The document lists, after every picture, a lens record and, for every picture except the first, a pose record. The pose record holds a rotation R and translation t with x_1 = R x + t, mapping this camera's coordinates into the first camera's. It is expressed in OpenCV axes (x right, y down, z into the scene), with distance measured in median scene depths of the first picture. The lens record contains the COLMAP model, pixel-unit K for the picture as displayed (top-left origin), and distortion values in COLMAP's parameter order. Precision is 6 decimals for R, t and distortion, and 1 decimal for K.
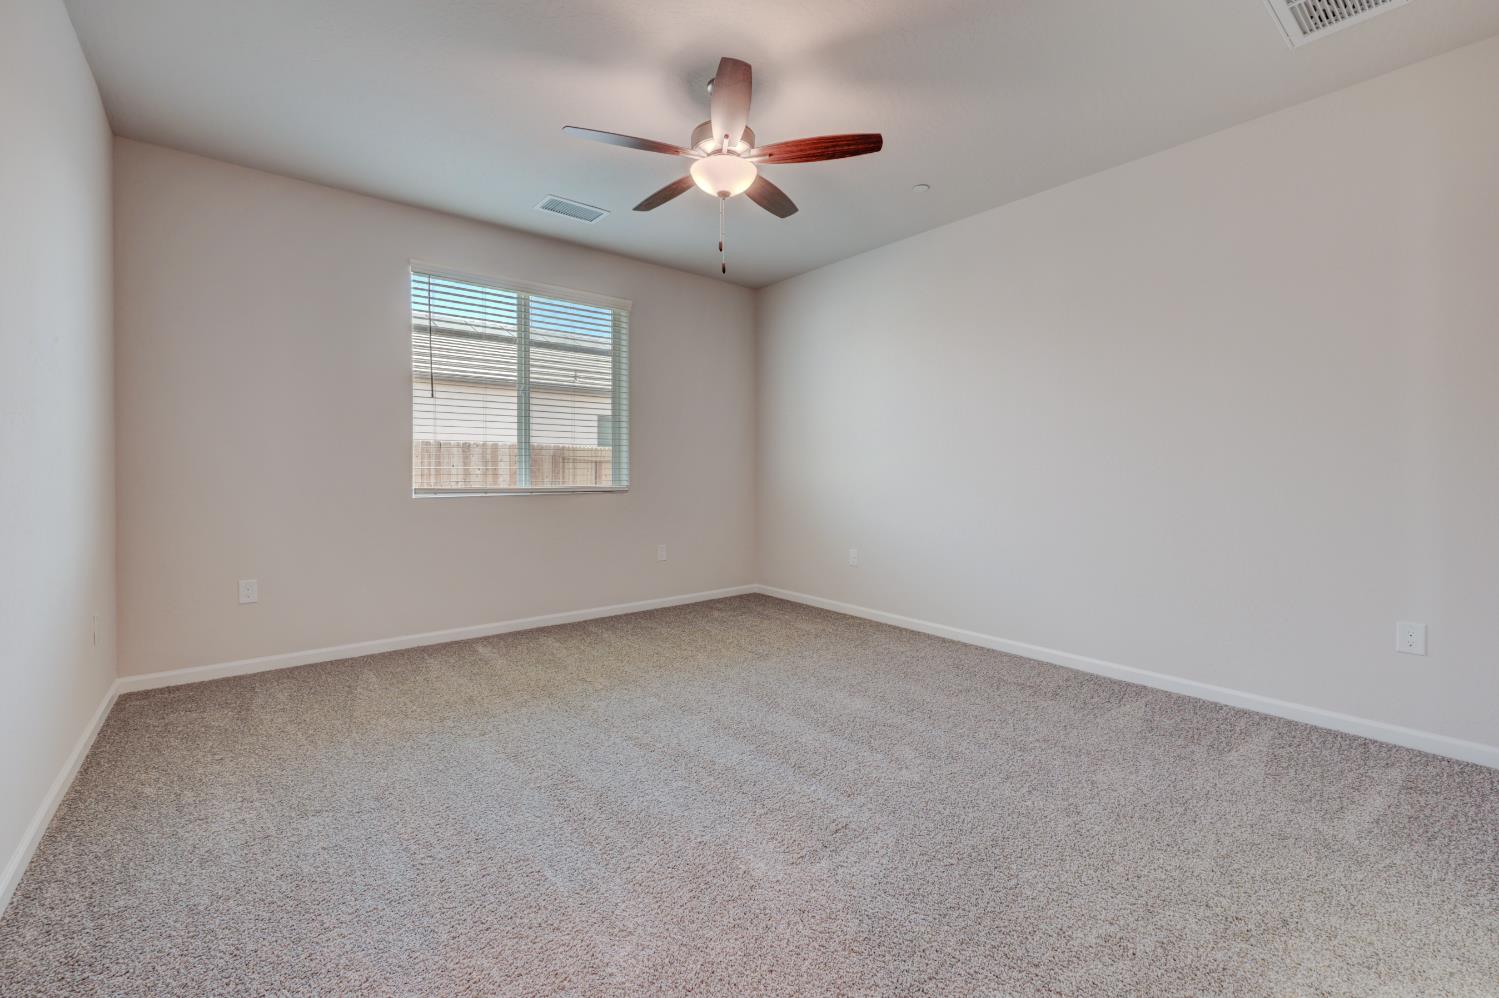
lens RADIAL K [[615.2, 0, 818.4], [0, 615.2, 466.9], [0, 0, 1]] dist [0.000026, -0.000029]
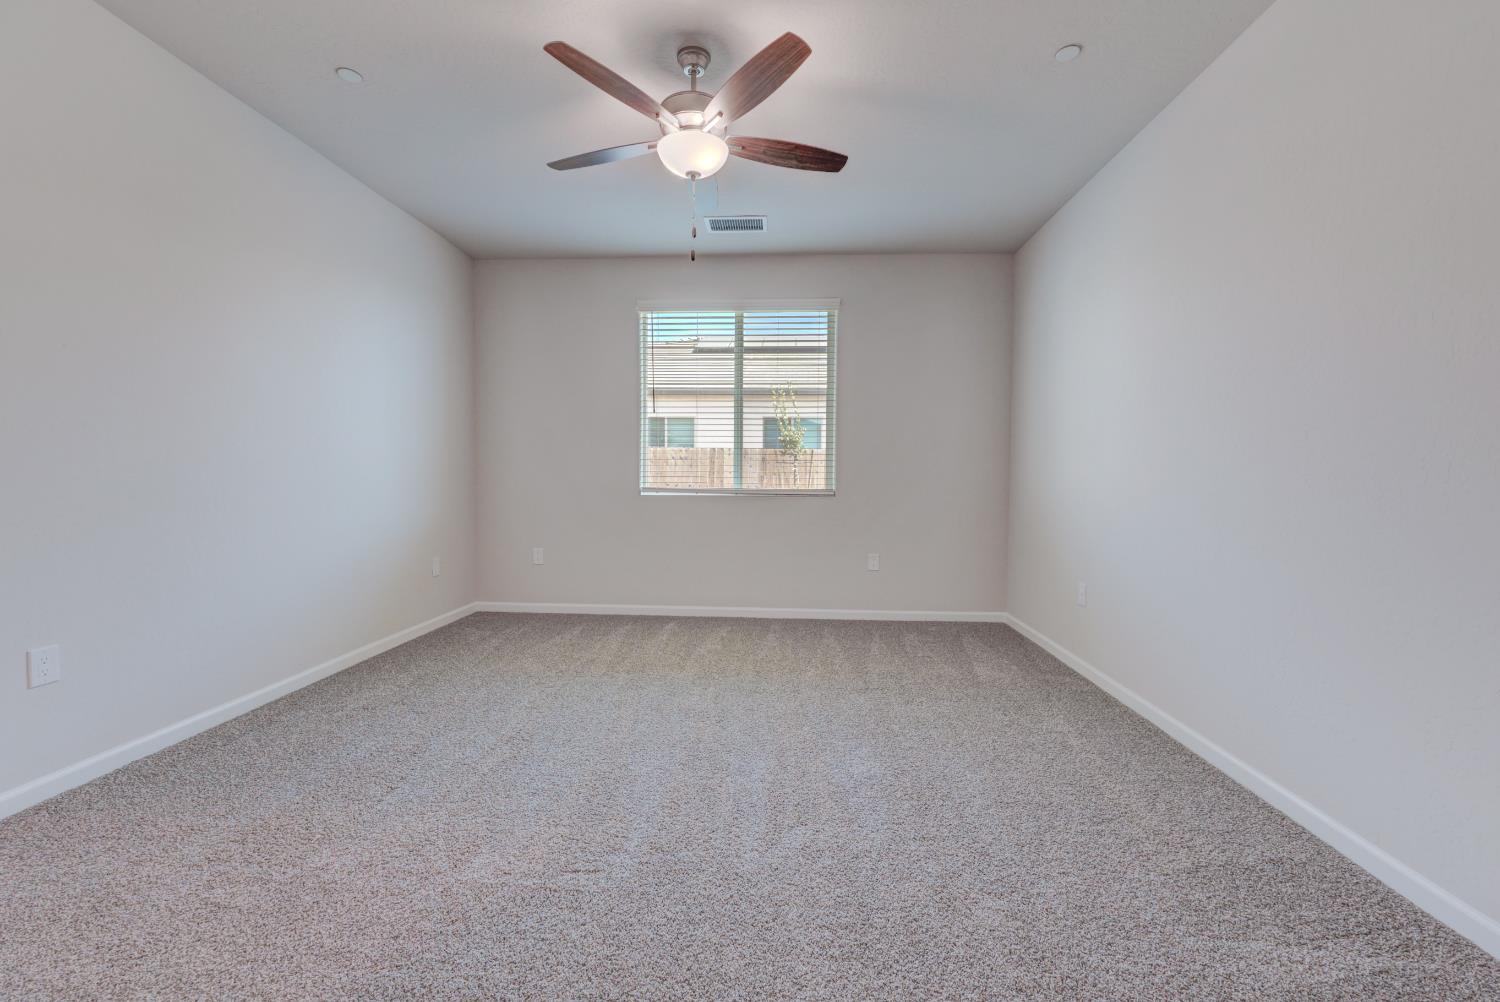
lens RADIAL K [[631.4, 0, 747.9], [0, 631.4, 487.4], [0, 0, 1]] dist [0.000360, 0.000017]
pose [[0.722149, 0.020198, -0.691443, 0.341518], [-0.003958, 0.999678, 0.025069, 0.002948], [0.691727, -0.015367, 0.721996, 0.213957]]
